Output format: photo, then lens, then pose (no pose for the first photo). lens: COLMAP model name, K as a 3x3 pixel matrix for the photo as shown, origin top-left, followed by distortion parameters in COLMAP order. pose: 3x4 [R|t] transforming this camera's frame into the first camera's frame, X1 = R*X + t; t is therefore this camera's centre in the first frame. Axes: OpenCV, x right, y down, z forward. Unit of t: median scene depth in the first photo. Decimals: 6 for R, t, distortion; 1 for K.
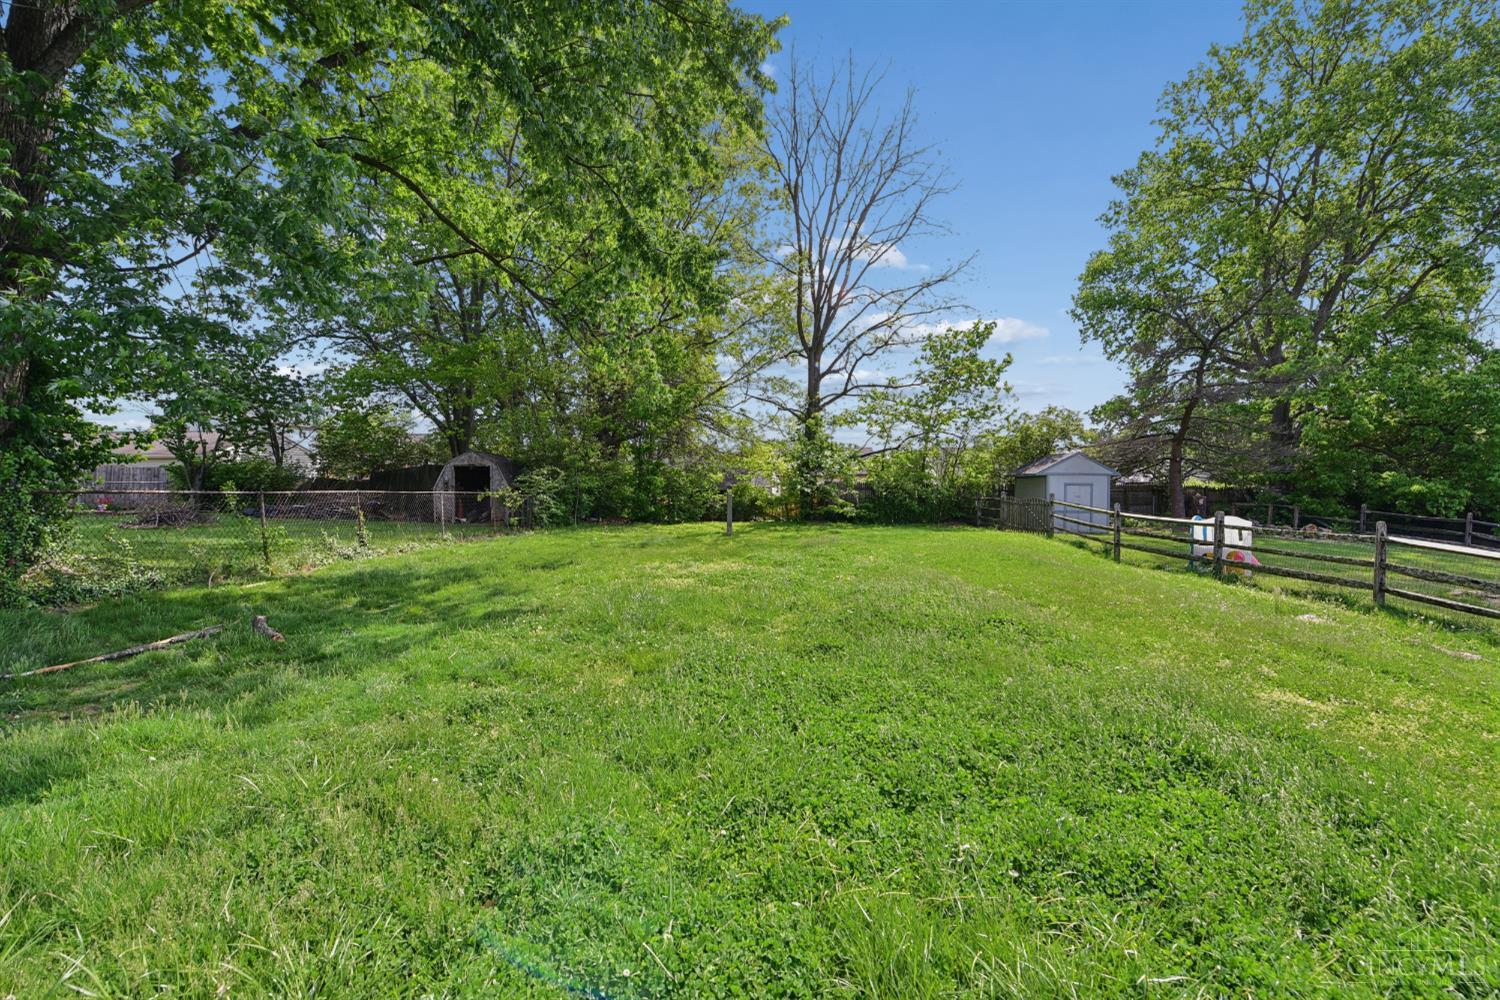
lens RADIAL K [[641.6, 0, 750.6], [0, 641.6, 505.3], [0, 0, 1]] dist [-0.000937, -0.000824]
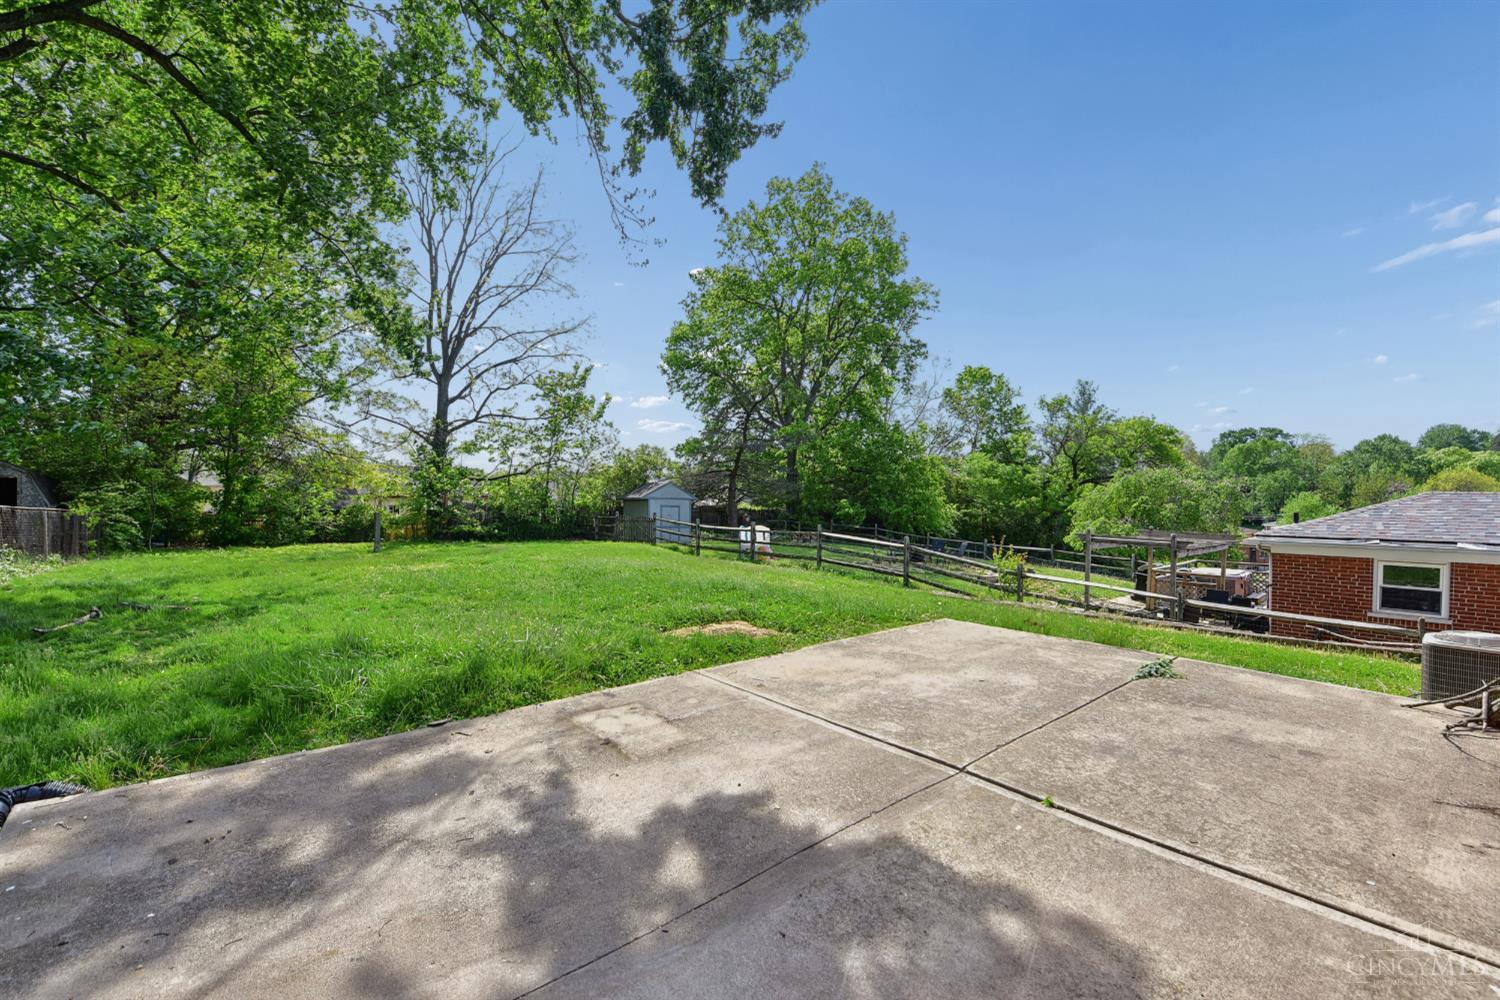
lens RADIAL K [[606.4, 0, 750.0], [0, 606.4, 500.0], [0, 0, 1]] dist [-0.011668, -0.000352]
pose [[0.818143, 0.012213, 0.574886, -0.055086], [0.012772, 0.999142, -0.039402, 0.004843], [-0.574874, 0.039579, 0.817284, -0.087251]]
